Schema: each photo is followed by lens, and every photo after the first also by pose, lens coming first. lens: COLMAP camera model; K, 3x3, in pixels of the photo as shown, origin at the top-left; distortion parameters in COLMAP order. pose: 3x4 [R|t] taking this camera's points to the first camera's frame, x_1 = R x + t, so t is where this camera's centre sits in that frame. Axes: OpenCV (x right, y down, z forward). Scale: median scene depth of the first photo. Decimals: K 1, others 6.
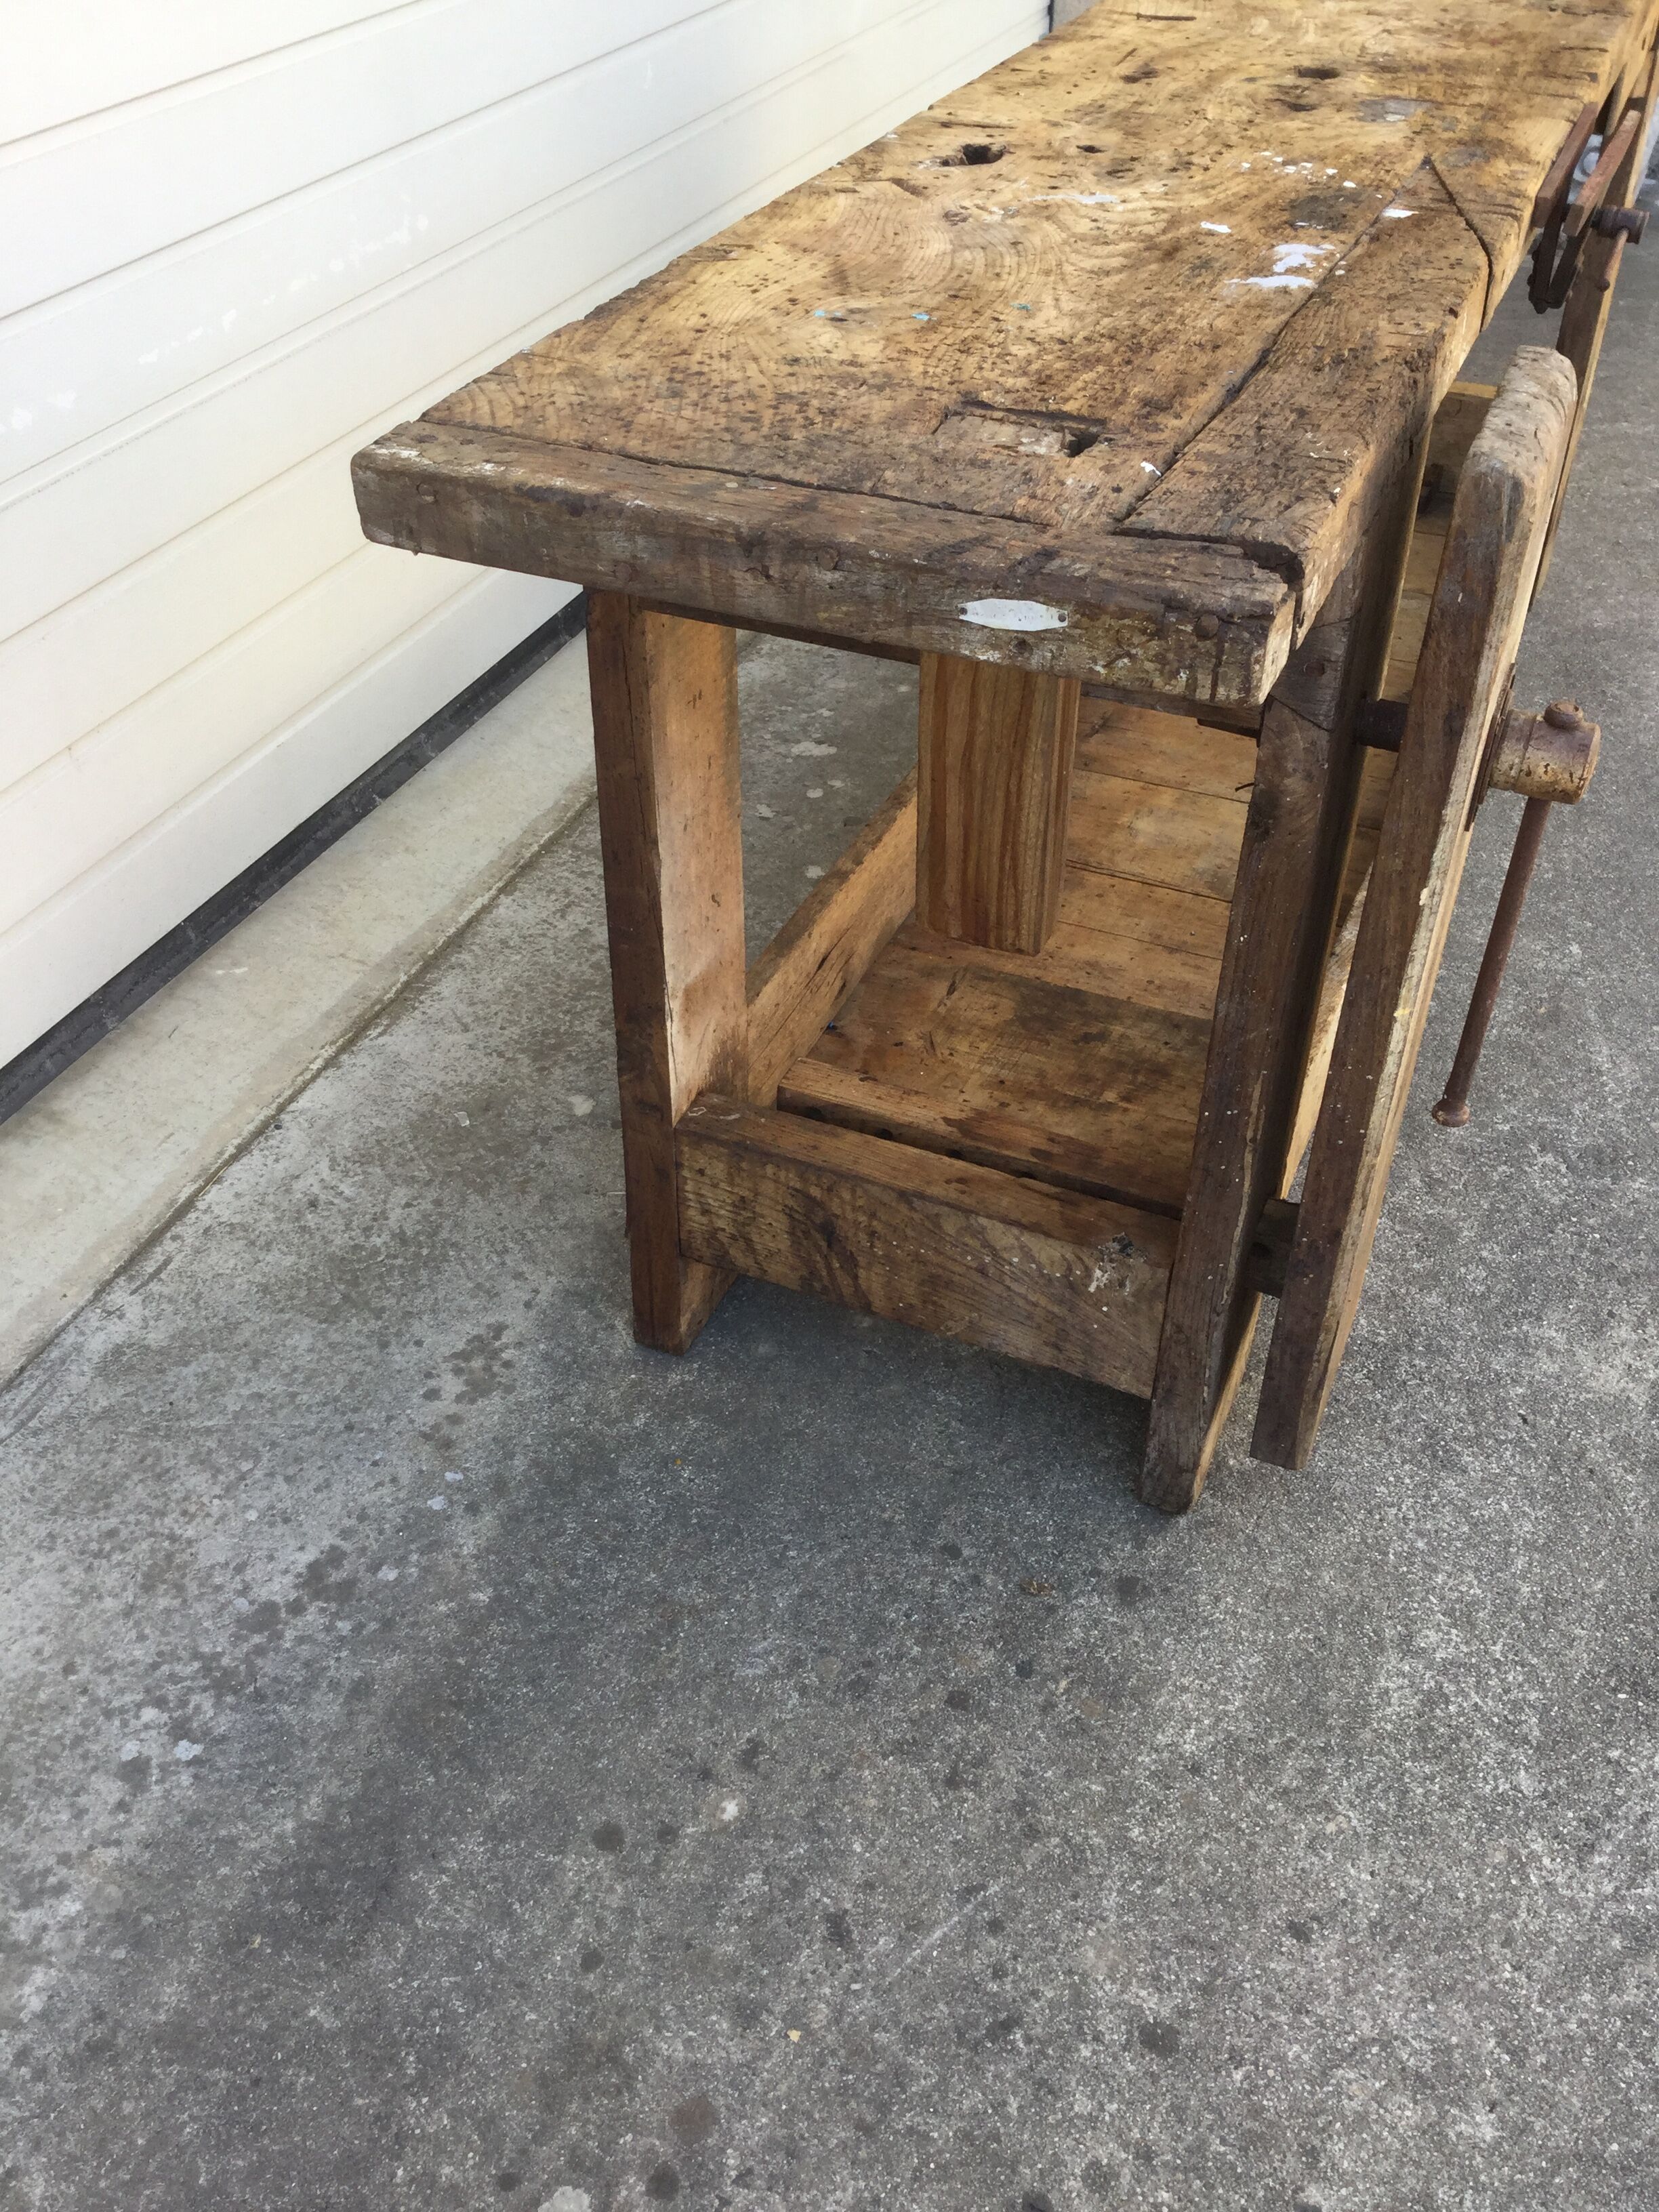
lens RADIAL K [[1975.6, 0, 829.5], [0, 1975.6, 1106.0], [0, 0, 1]] dist [0.119208, -0.253532]
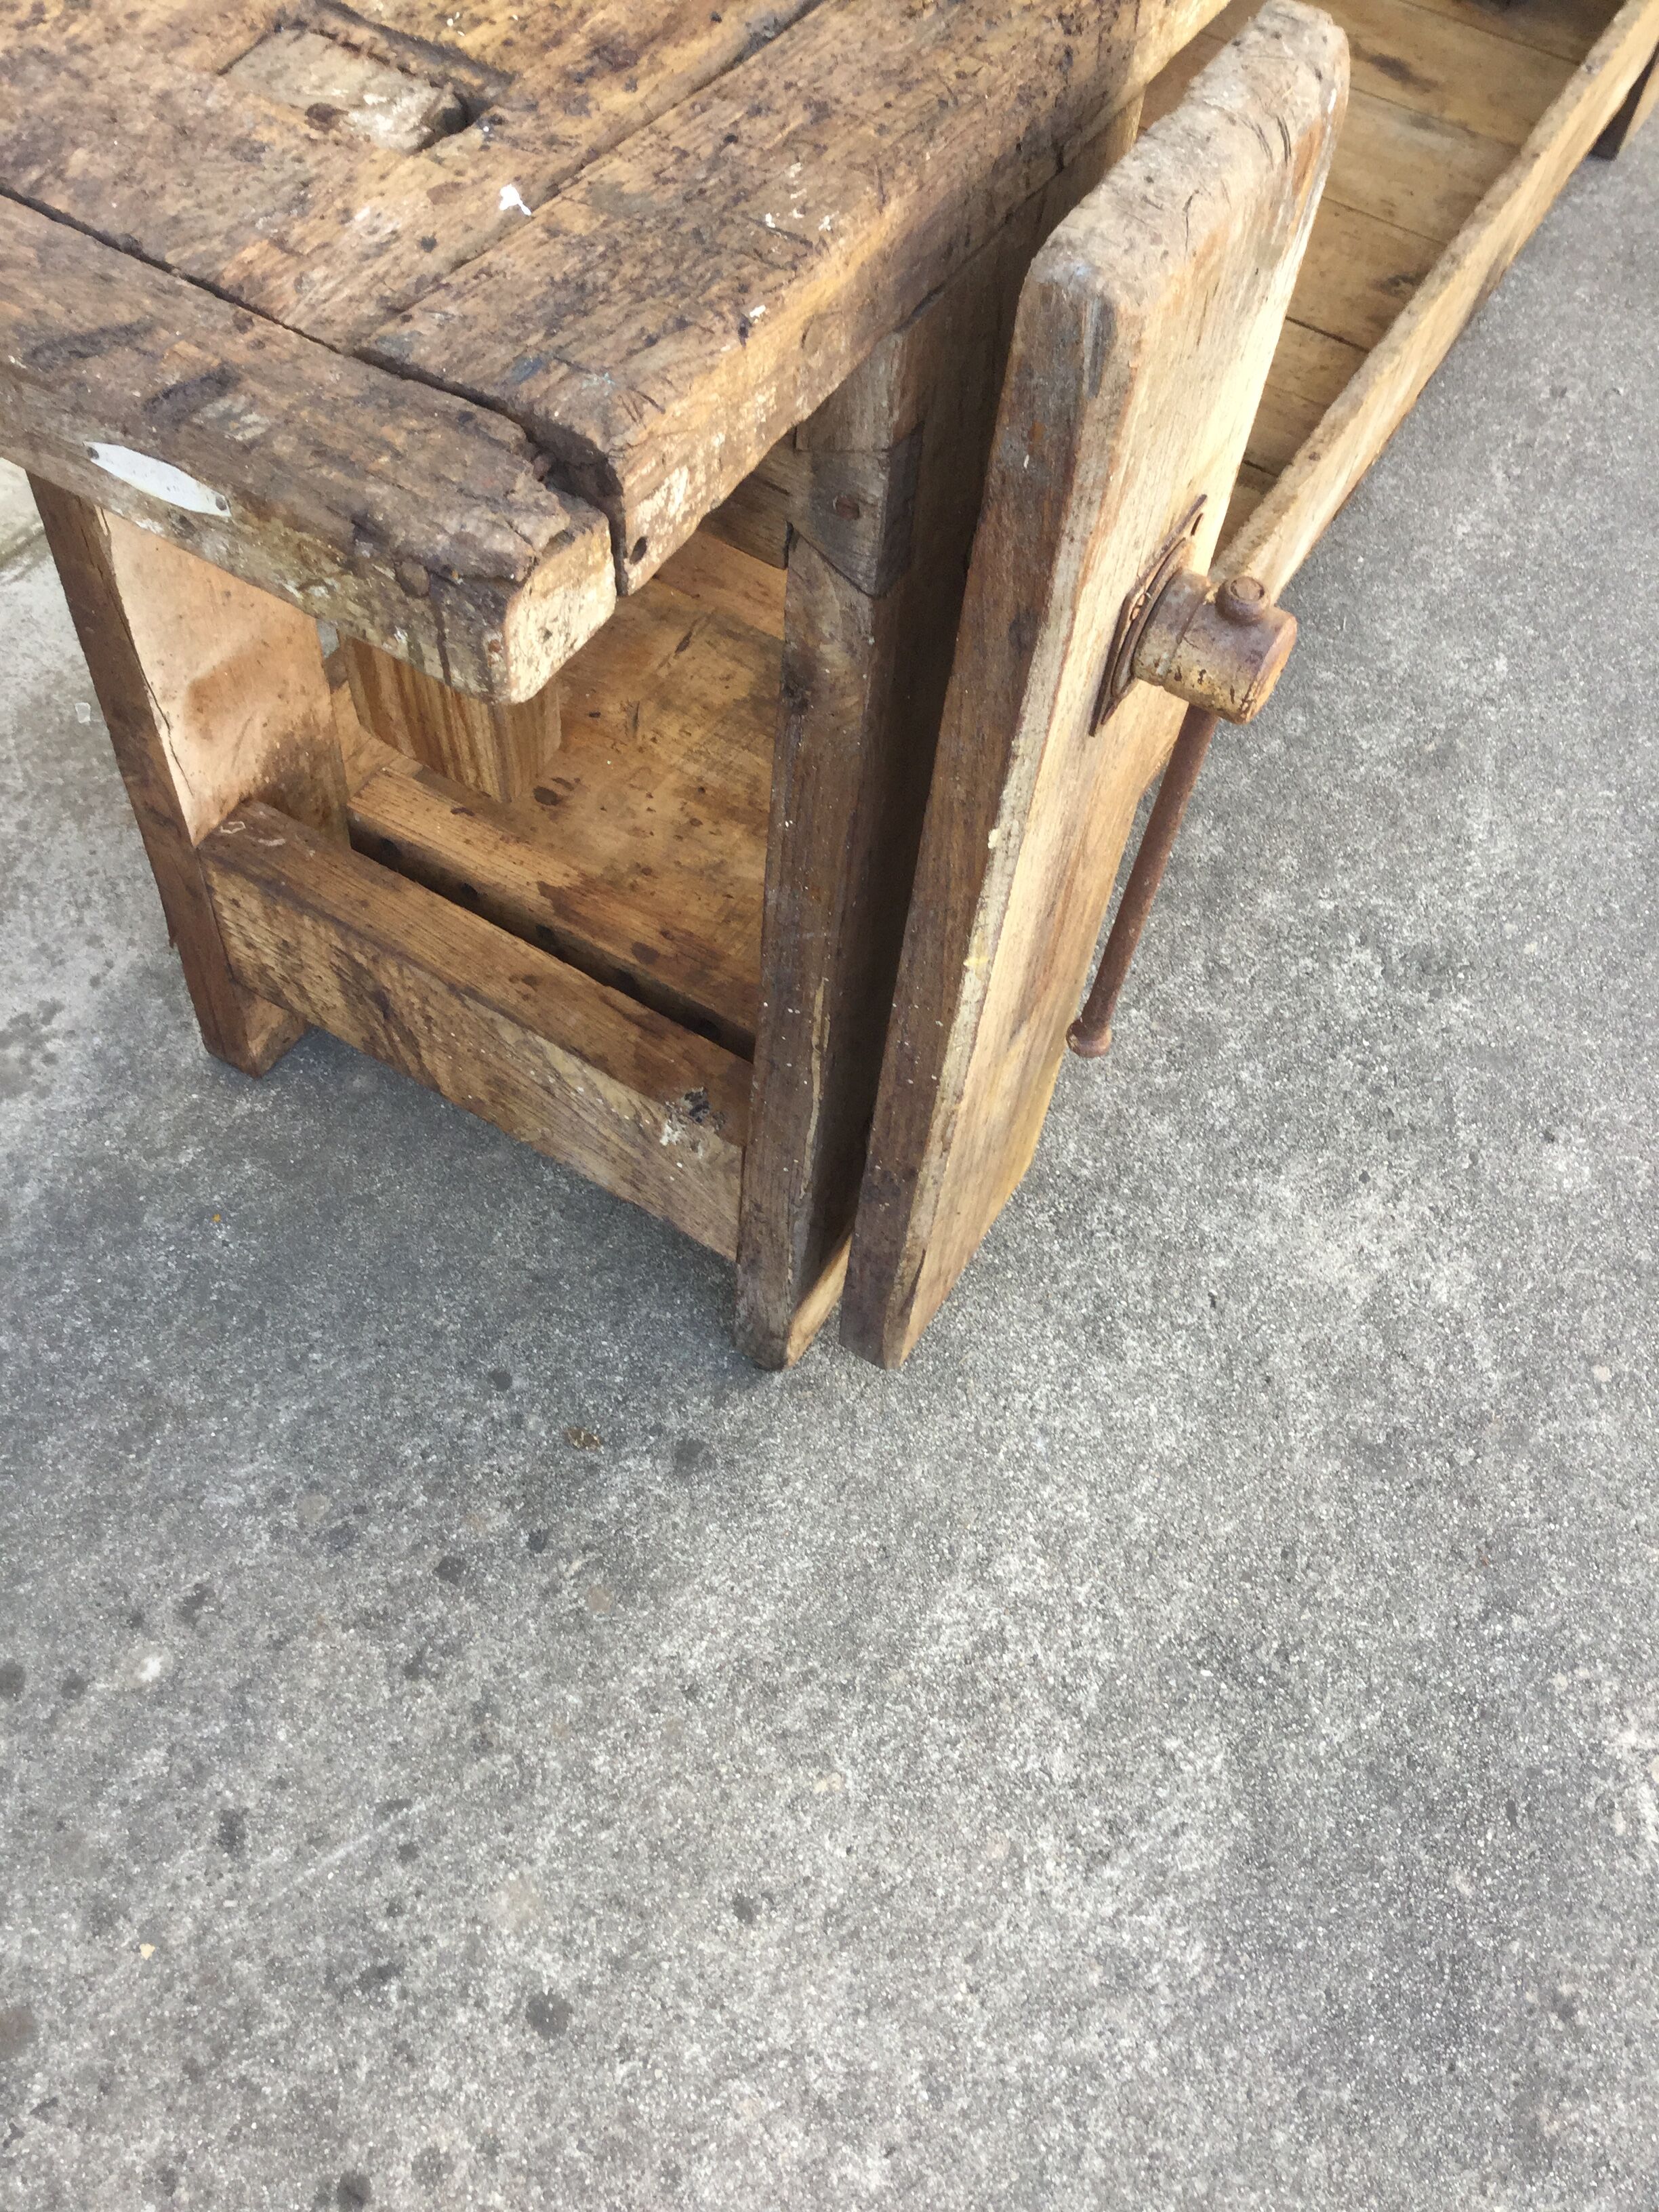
lens RADIAL K [[2004.0, 0, 827.4], [0, 2004.0, 1124.3], [0, 0, 1]] dist [0.115636, -0.250071]
pose [[0.989754, 0.142648, -0.006154, 0.210368], [-0.134324, 0.944883, 0.298586, -0.175372], [0.048408, -0.294700, 0.954363, 0.228633]]
